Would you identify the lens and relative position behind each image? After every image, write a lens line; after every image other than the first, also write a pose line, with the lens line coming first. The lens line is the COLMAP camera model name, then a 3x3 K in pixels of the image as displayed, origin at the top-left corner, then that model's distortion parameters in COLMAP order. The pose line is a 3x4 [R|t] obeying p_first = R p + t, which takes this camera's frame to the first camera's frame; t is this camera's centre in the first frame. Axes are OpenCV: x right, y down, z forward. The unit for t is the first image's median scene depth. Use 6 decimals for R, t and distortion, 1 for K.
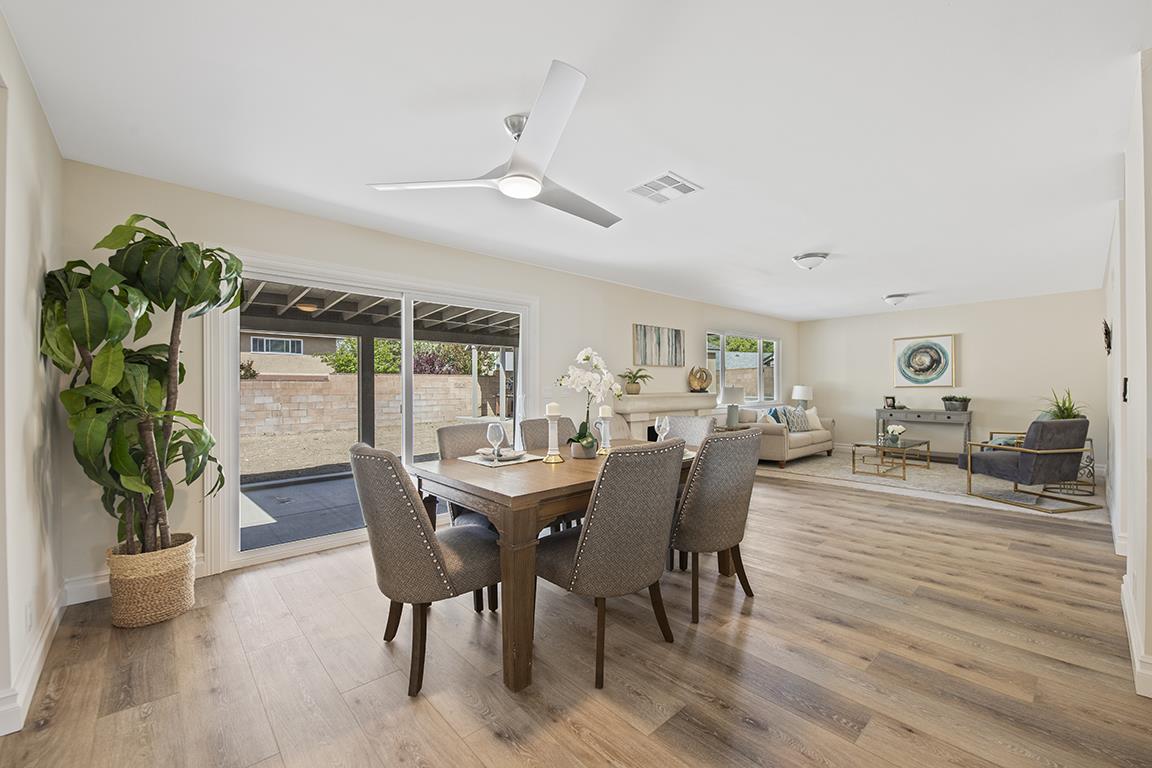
lens RADIAL K [[465.1, 0, 608.3], [0, 465.1, 388.0], [0, 0, 1]] dist [0.003066, -0.003105]
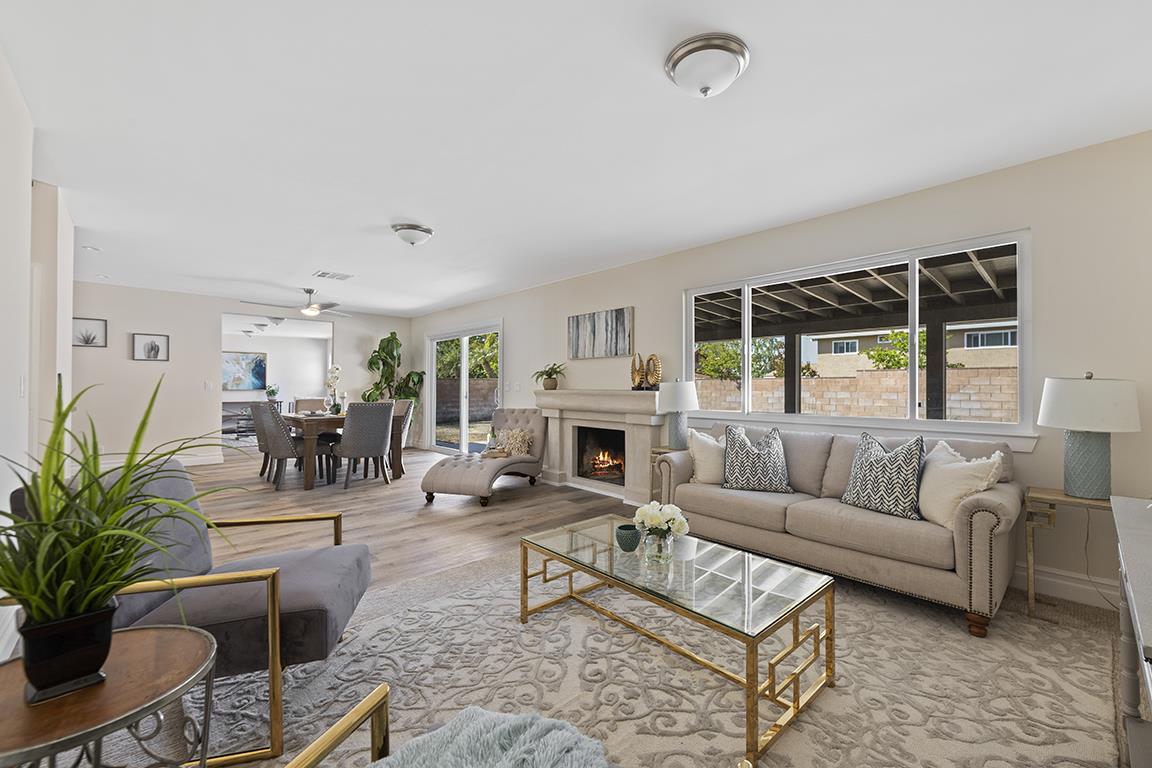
lens RADIAL K [[465.1, 0, 595.6], [0, 465.1, 389.7], [0, 0, 1]] dist [0.003066, -0.003105]
pose [[-0.003983, 0.011741, -0.999923, 0.820693], [-0.003523, 0.999925, 0.011756, 0.000913], [0.999986, 0.003569, -0.003942, 0.854884]]
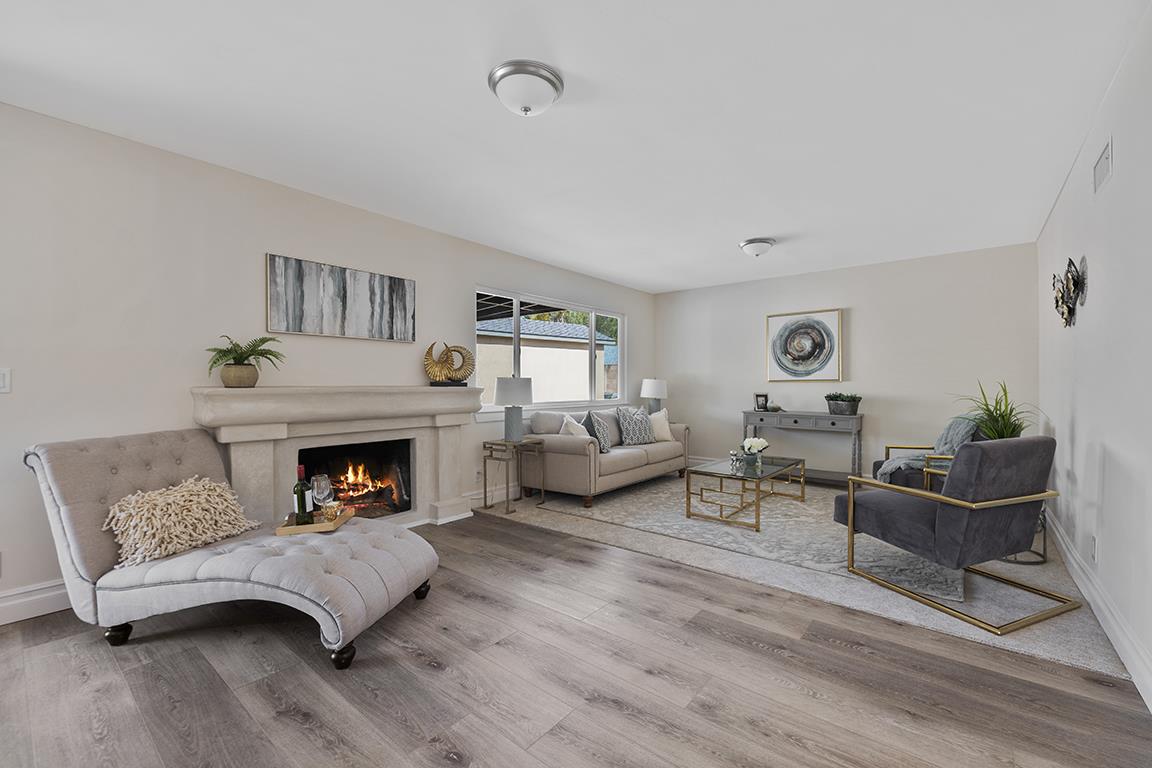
lens RADIAL K [[465.1, 0, 603.4], [0, 465.1, 381.8], [0, 0, 1]] dist [0.003066, -0.003105]
pose [[0.990246, 0.006544, 0.139175, 0.287226], [-0.005465, 0.999952, -0.008138, 0.006980], [-0.139222, 0.007298, 0.990234, 0.348309]]
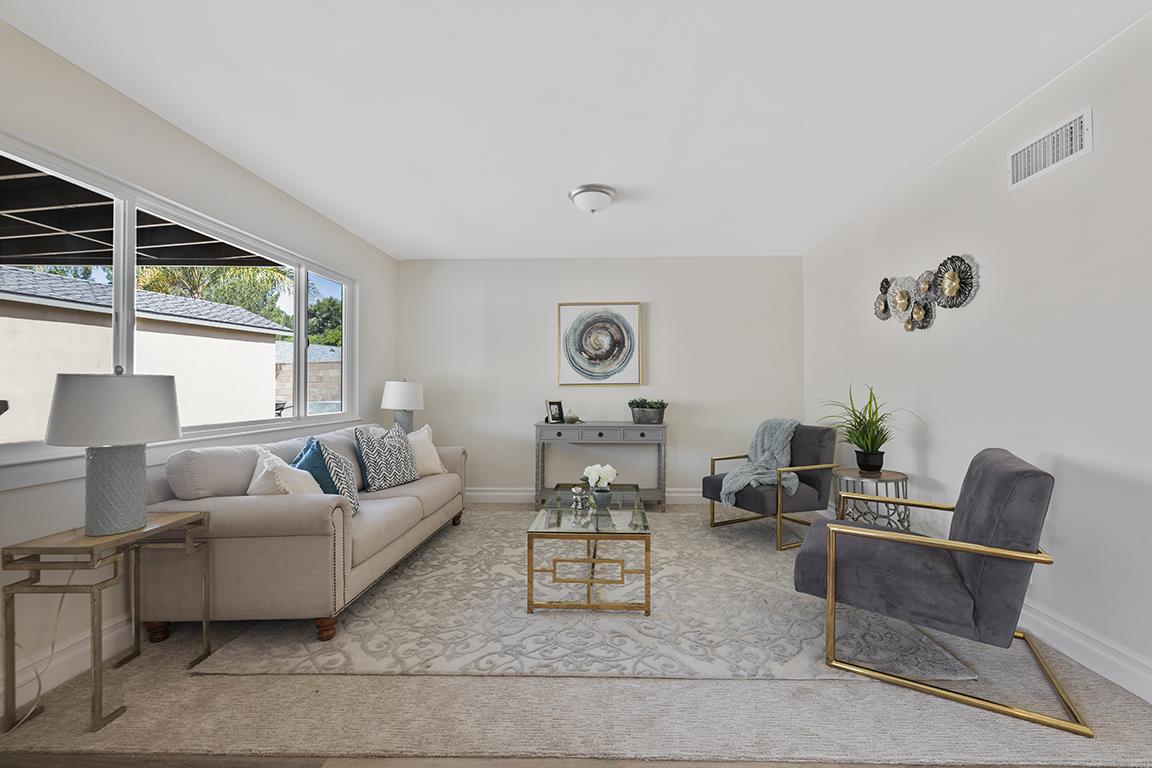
lens RADIAL K [[465.1, 0, 595.2], [0, 465.1, 383.5], [0, 0, 1]] dist [0.003066, -0.003105]
pose [[0.717950, 0.010755, 0.696012, 0.266088], [-0.000366, 0.999886, -0.015073, 0.005529], [-0.696095, 0.010567, 0.717872, 0.610778]]
